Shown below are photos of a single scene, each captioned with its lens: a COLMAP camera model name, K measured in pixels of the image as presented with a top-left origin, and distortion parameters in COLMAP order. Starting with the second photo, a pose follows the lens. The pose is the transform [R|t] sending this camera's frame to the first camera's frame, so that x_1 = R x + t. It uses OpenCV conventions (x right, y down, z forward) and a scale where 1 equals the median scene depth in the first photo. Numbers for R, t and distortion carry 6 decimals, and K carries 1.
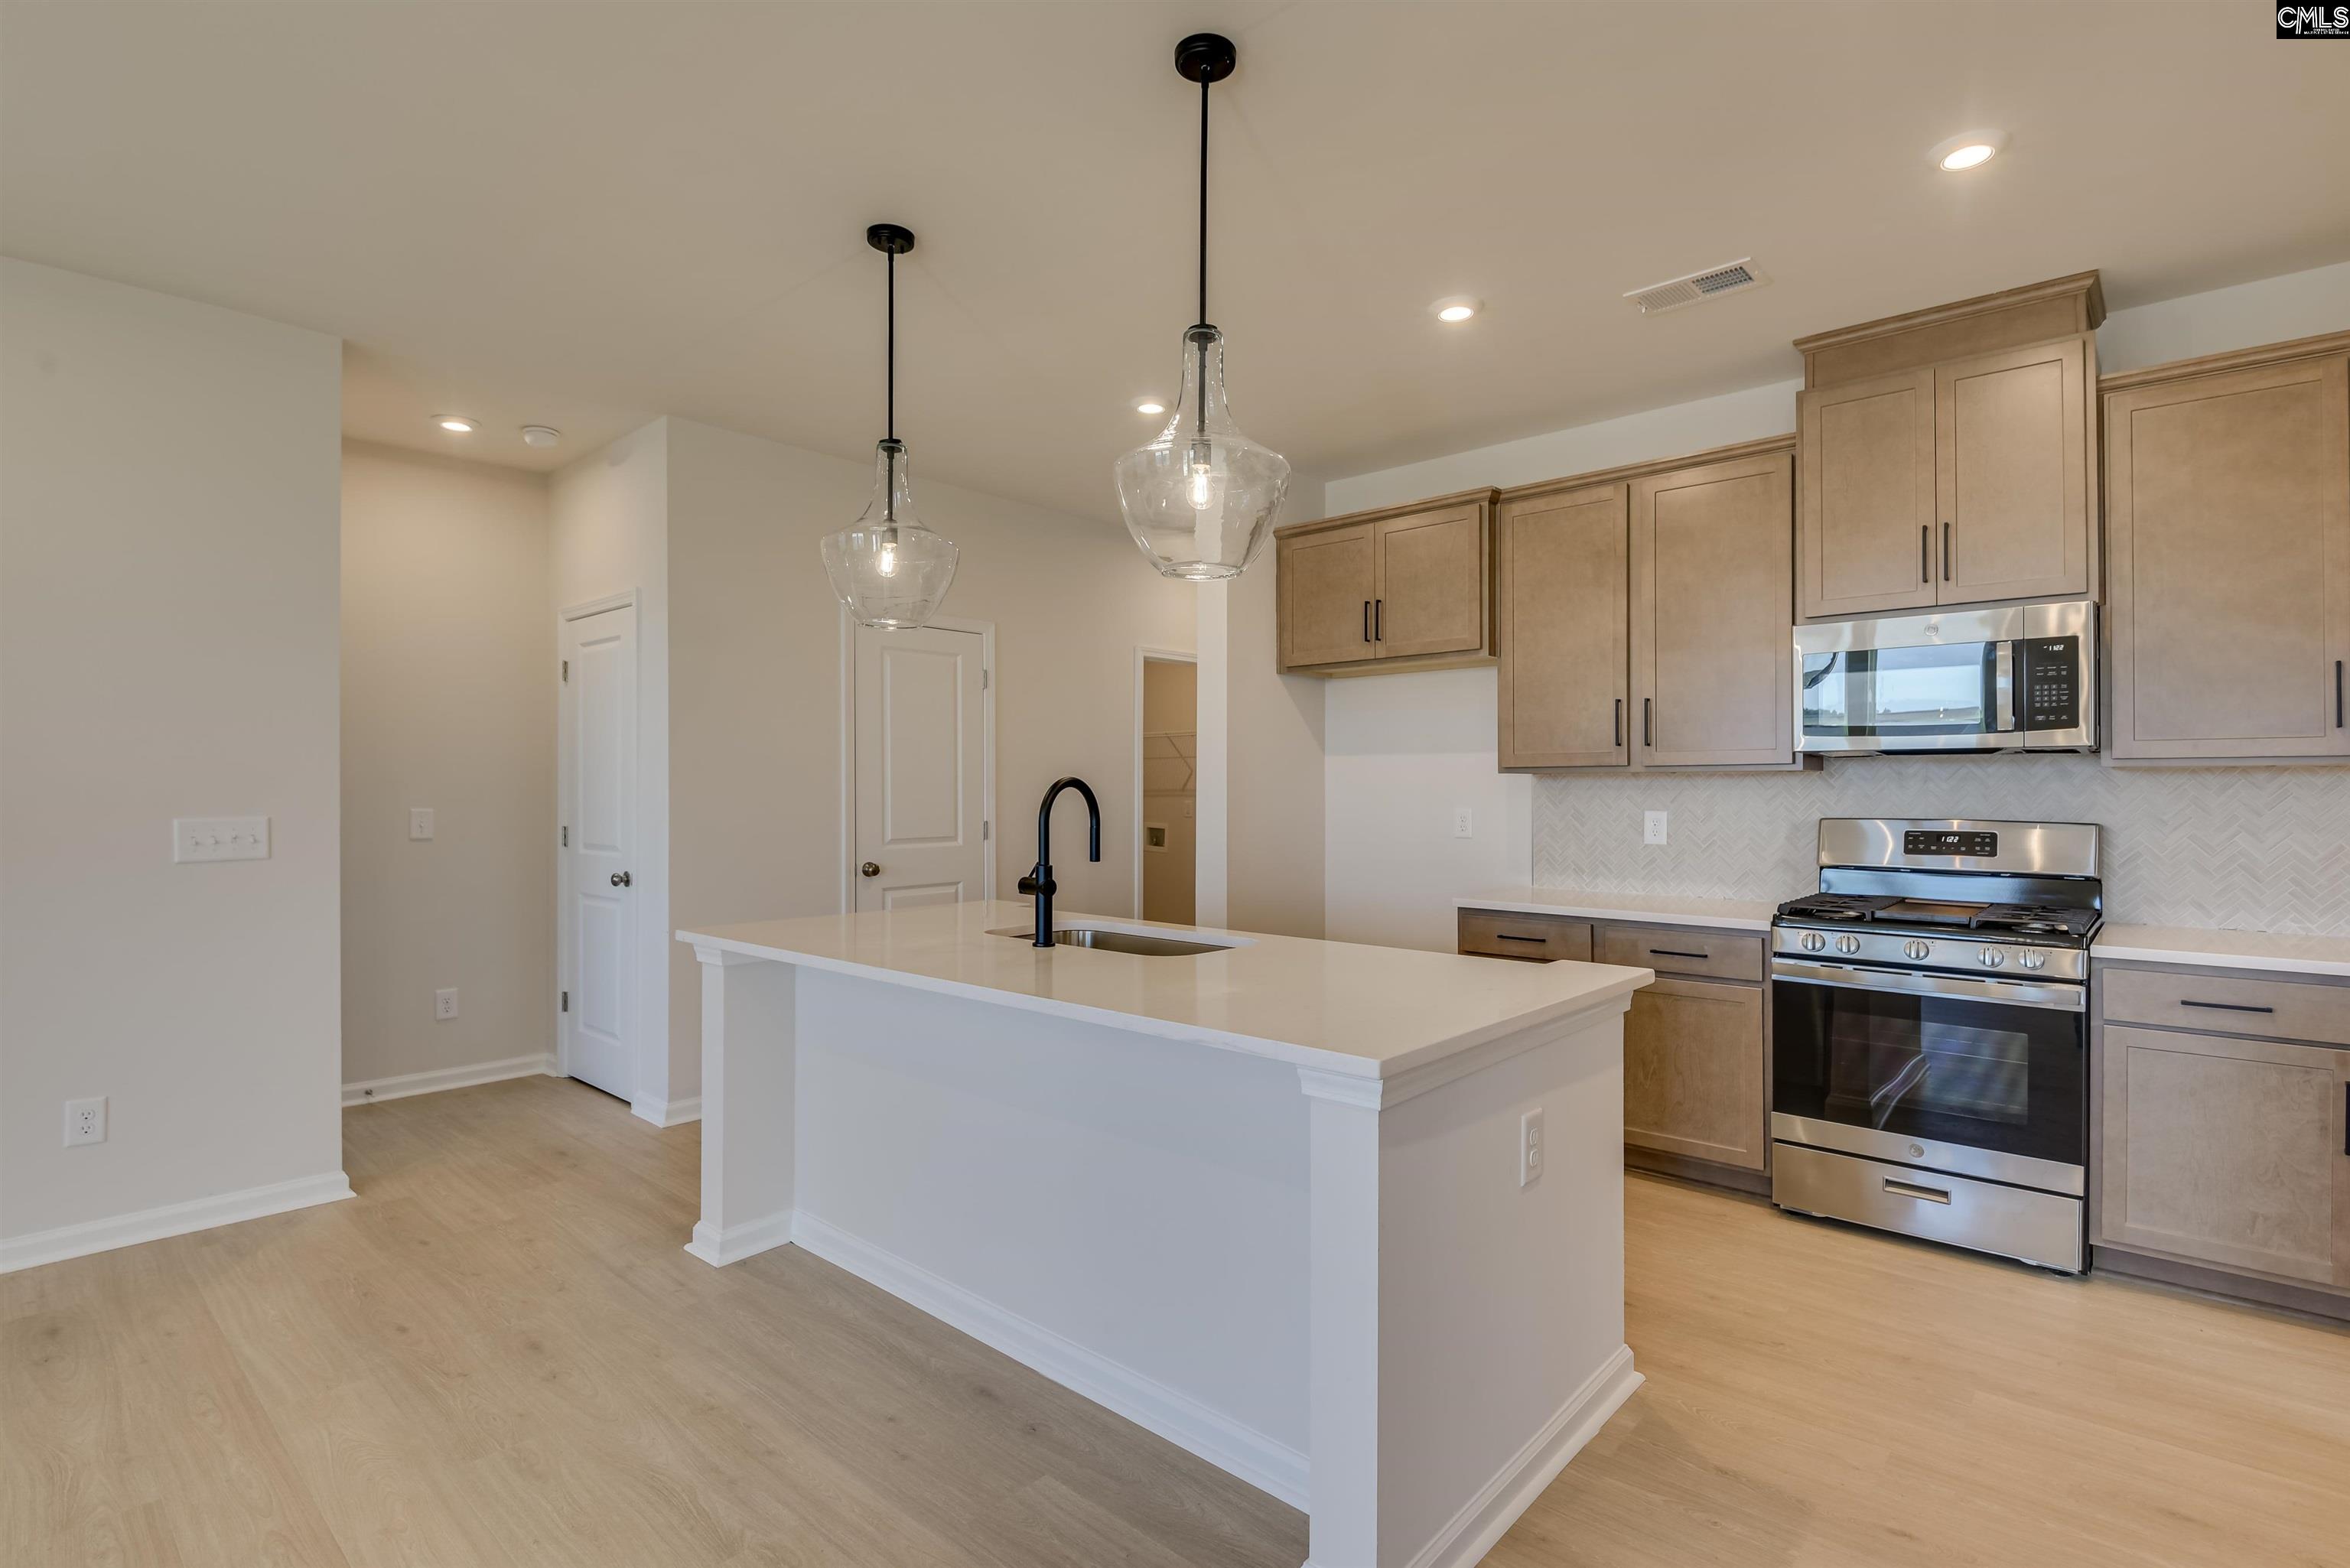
lens RADIAL K [[1127.0, 0, 1172.6], [0, 1127.0, 787.9], [0, 0, 1]] dist [-0.013579, -0.001661]
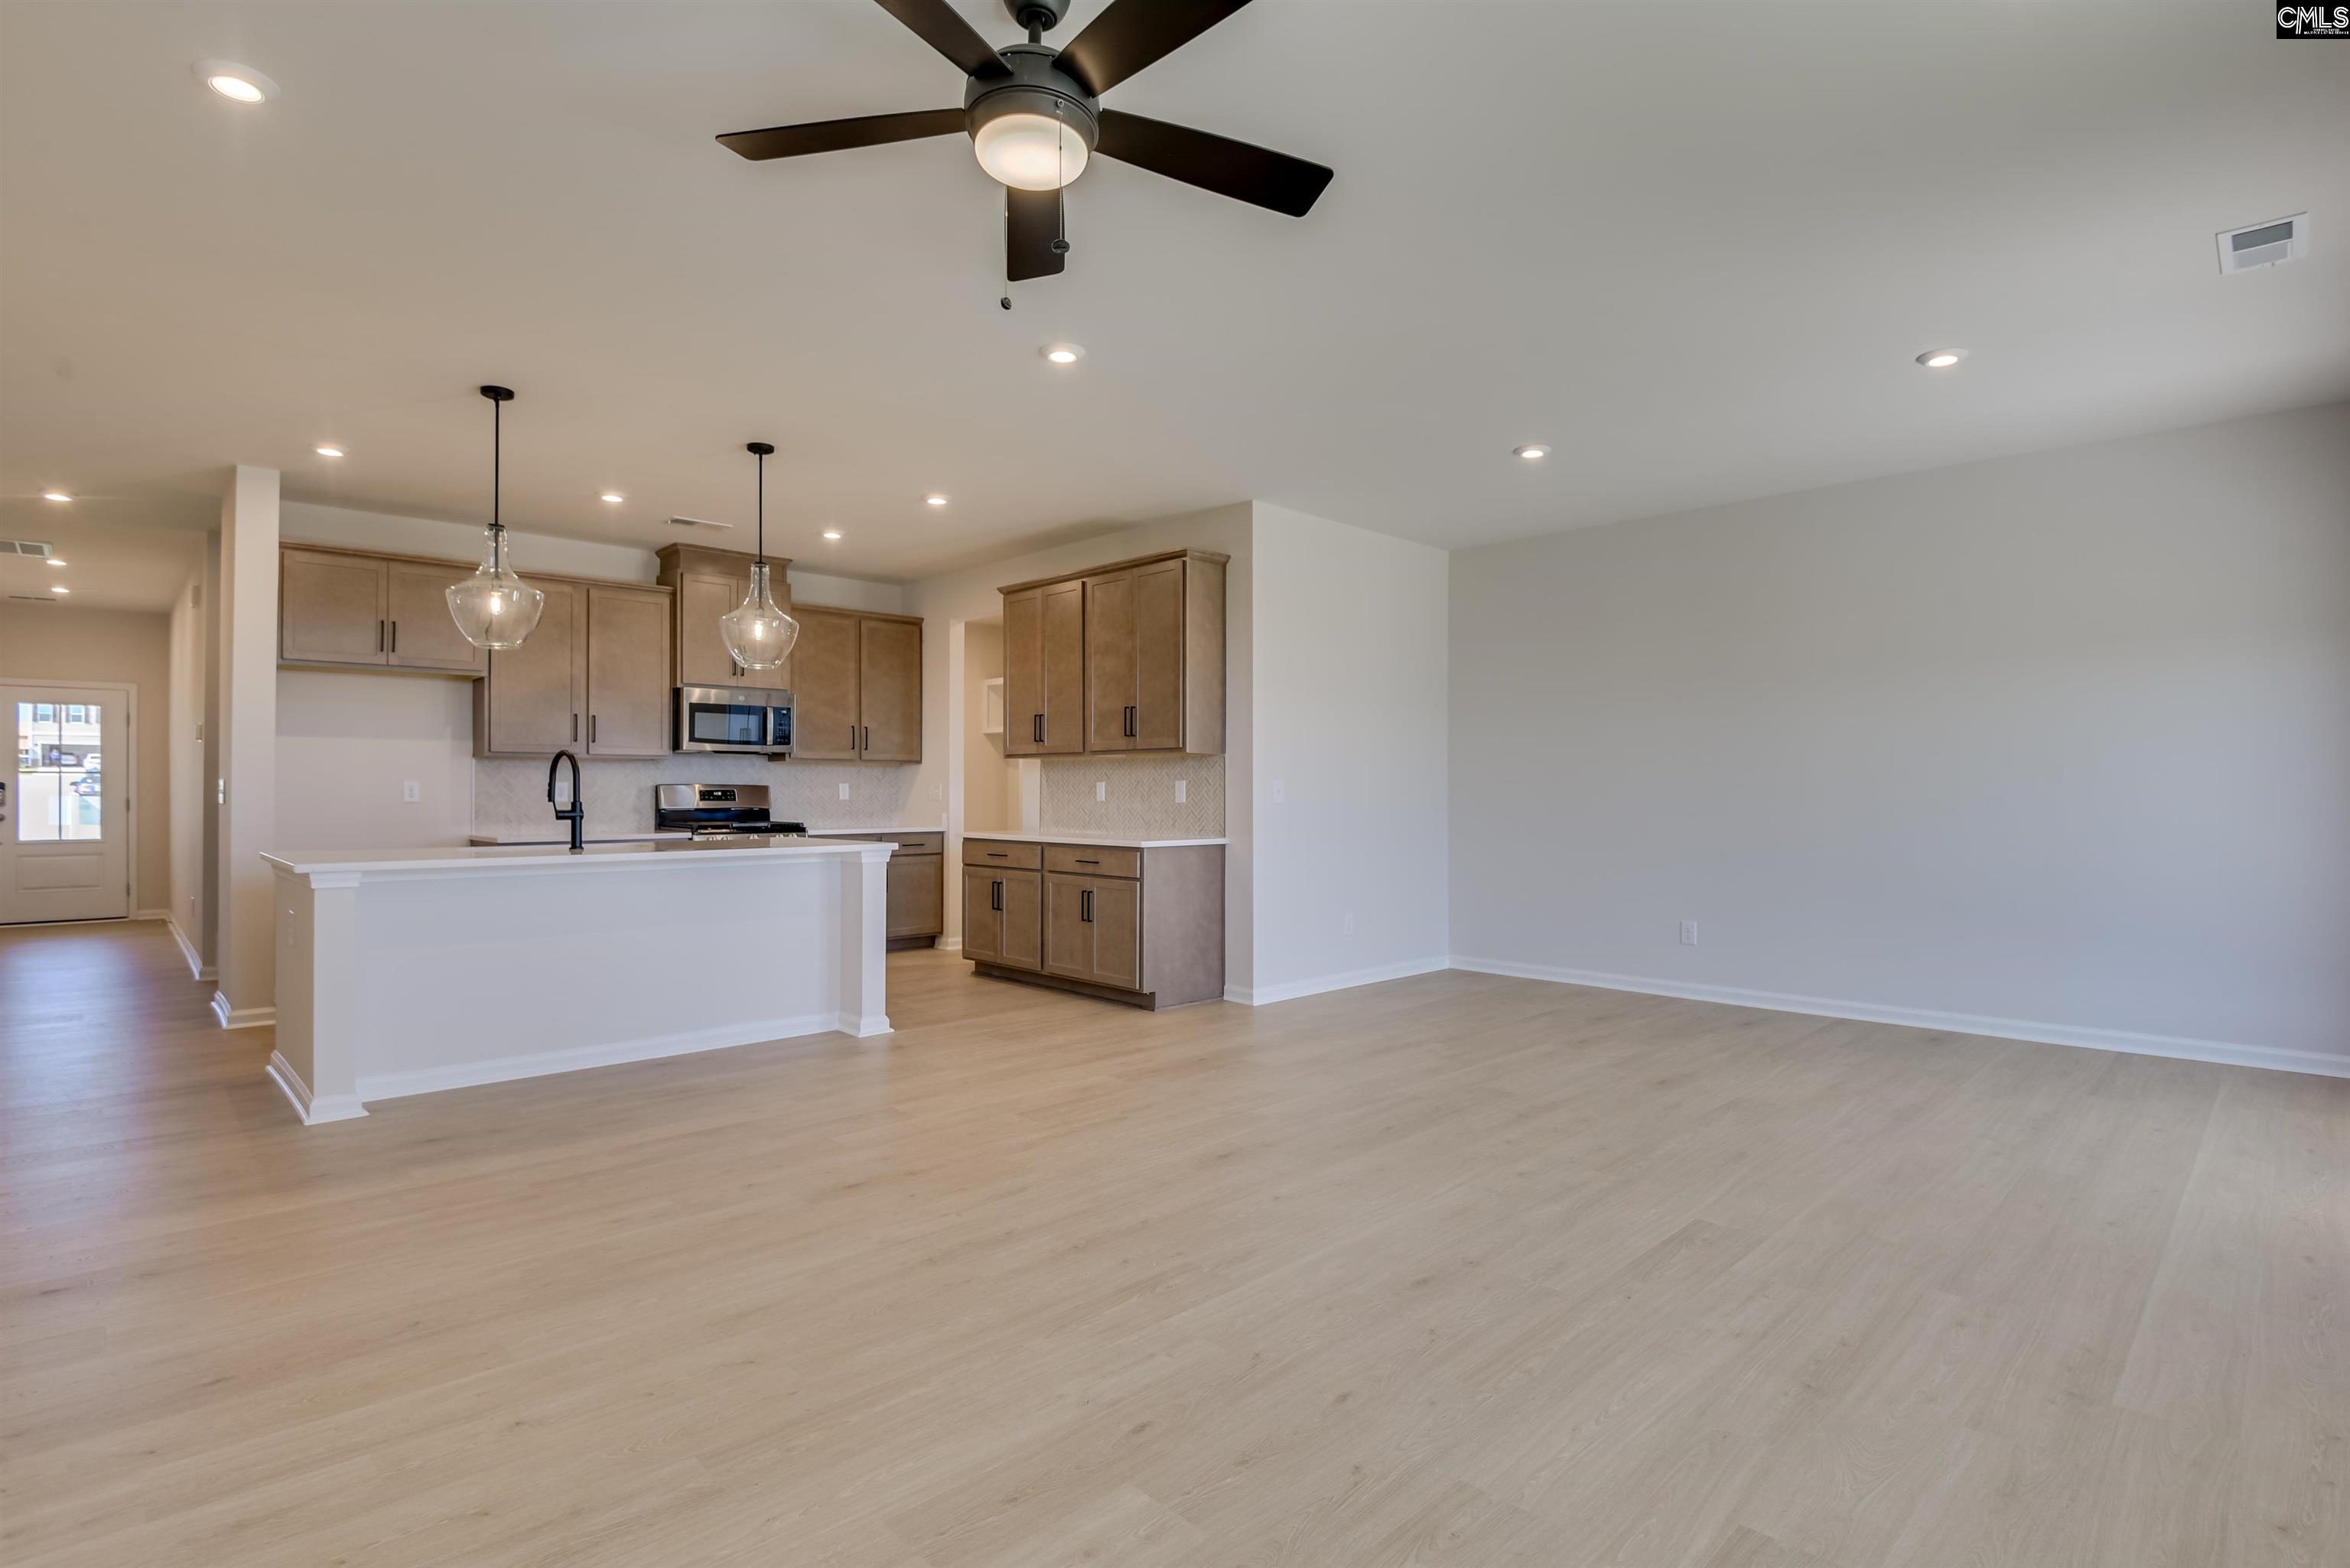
lens RADIAL K [[1127.0, 0, 1178.4], [0, 1127.0, 789.0], [0, 0, 1]] dist [-0.013579, -0.001661]
pose [[0.077676, 0.004071, 0.996970, -1.555329], [-0.003369, 0.999987, -0.003821, 0.047377], [-0.996973, -0.003062, 0.077689, -0.039615]]
